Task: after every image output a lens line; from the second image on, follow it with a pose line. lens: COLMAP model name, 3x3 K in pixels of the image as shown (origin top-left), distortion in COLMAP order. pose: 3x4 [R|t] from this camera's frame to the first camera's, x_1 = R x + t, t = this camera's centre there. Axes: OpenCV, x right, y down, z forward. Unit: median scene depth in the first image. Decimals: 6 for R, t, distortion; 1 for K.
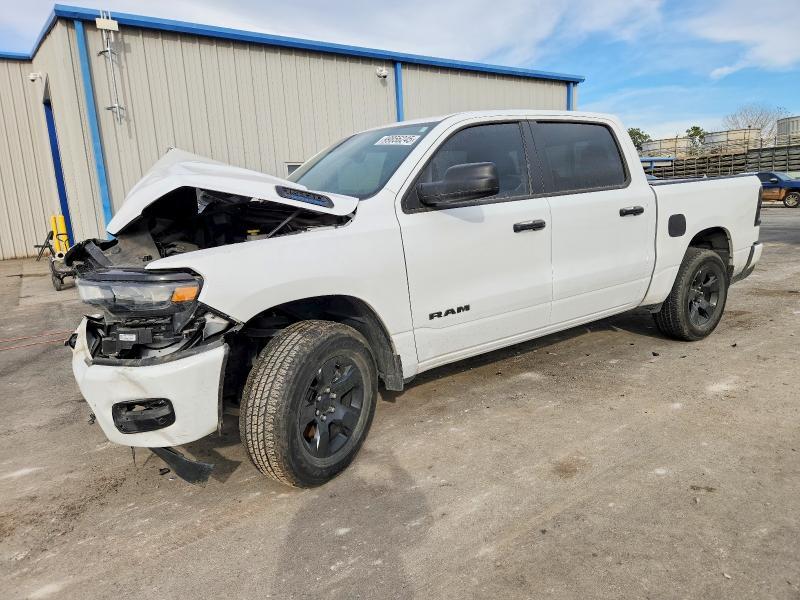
lens RADIAL K [[554.0, 0, 400.0], [0, 554.0, 300.0], [0, 0, 1]] dist [0.073396, -0.075866]
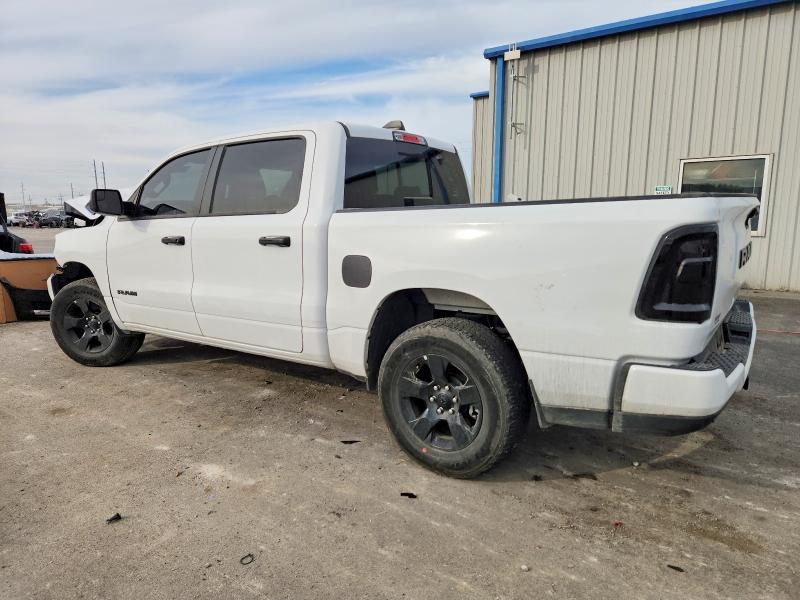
lens RADIAL K [[554.0, 0, 400.0], [0, 554.0, 300.0], [0, 0, 1]] dist [0.073396, -0.075866]
pose [[0.303590, 0.193654, -0.932915, 1.299801], [-0.179601, 0.973206, 0.143572, -0.230911], [0.935723, 0.123965, 0.330236, 0.934345]]
